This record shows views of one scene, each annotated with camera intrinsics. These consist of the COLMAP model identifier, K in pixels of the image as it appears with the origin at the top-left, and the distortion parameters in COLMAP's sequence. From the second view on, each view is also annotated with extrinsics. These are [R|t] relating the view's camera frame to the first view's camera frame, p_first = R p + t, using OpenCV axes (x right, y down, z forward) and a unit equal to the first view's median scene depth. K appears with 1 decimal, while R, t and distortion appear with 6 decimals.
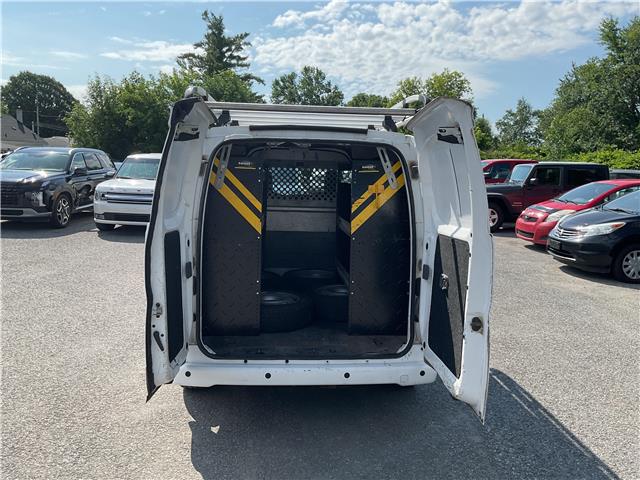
lens RADIAL K [[531.9, 0, 319.0], [0, 531.9, 248.5], [0, 0, 1]] dist [0.050231, -0.105257]
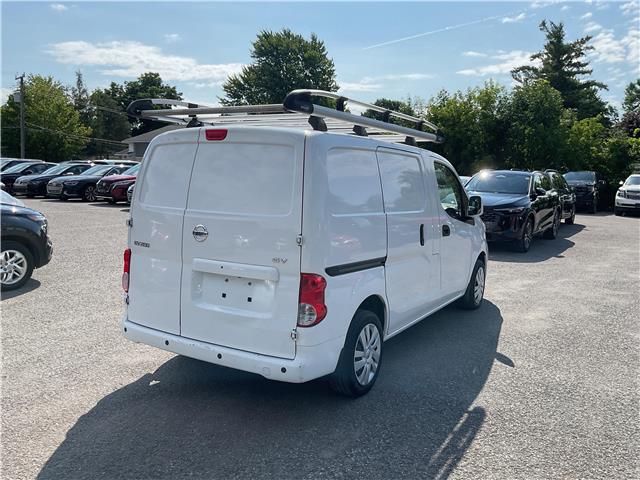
lens RADIAL K [[531.9, 0, 319.6], [0, 531.9, 240.3], [0, 0, 1]] dist [0.050231, -0.105257]
pose [[0.810804, 0.066704, -0.581504, 0.213983], [-0.092588, 0.995593, -0.014894, 0.001134], [0.577948, 0.065917, 0.813407, 0.059872]]
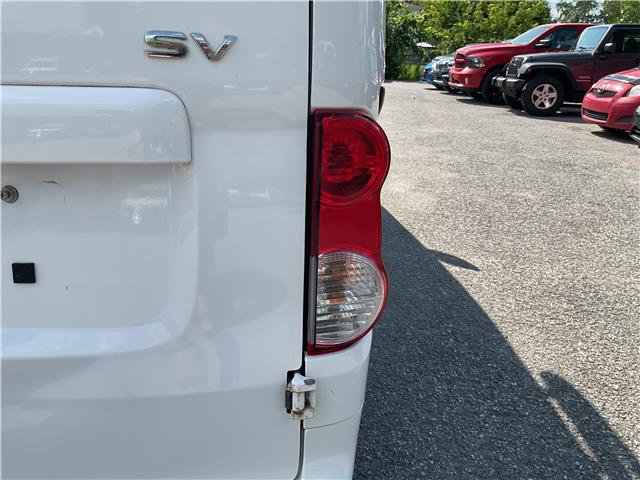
lens RADIAL K [[531.9, 0, 322.9], [0, 531.9, 252.5], [0, 0, 1]] dist [0.050231, -0.105257]
pose [[0.997821, 0.026997, -0.060208, 0.060761], [-0.014603, 0.980195, 0.197496, 0.017332], [0.064348, -0.196186, 0.978453, 0.213263]]
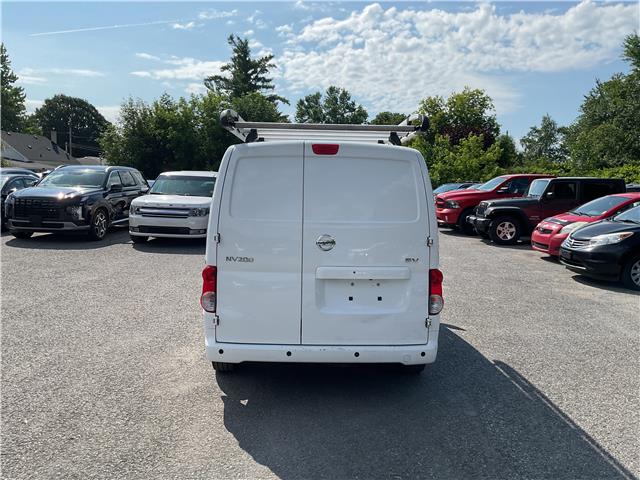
lens RADIAL K [[531.9, 0, 318.5], [0, 531.9, 244.9], [0, 0, 1]] dist [0.050231, -0.105257]
pose [[0.998958, -0.000413, -0.045646, 0.005617], [-0.001398, 0.999213, -0.039643, 0.012165], [0.045626, 0.039665, 0.998171, -0.043733]]
